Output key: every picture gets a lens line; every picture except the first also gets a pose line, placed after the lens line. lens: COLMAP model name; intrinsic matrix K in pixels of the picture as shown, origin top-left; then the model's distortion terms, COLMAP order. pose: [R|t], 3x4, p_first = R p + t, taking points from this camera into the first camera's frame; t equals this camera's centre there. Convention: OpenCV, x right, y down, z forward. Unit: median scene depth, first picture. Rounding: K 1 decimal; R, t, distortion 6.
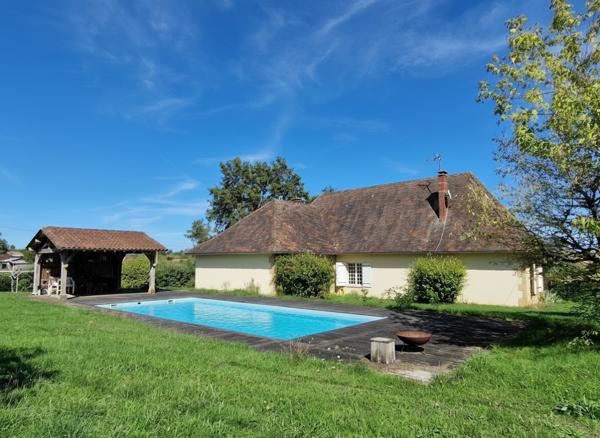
lens RADIAL K [[391.4, 0, 299.8], [0, 391.4, 218.9], [0, 0, 1]] dist [-0.001332, -0.000801]
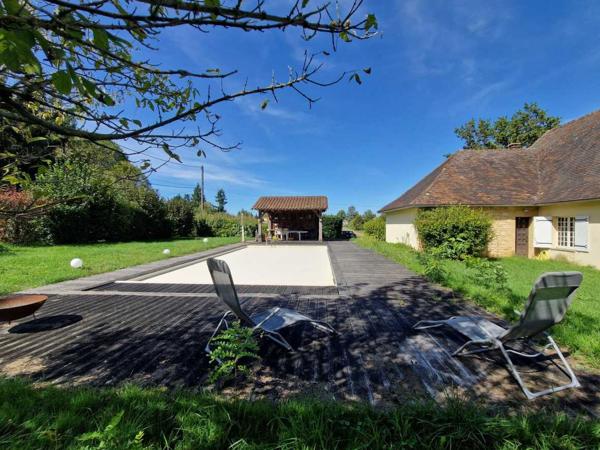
lens RADIAL K [[283.7, 0, 299.5], [0, 283.7, 224.8], [0, 0, 1]] dist [0.004726, -0.000273]
pose [[0.587673, 0.001410, -0.809097, 0.270653], [0.080216, 0.994970, 0.059997, 0.057123], [0.805112, -0.100161, 0.584604, 0.307536]]
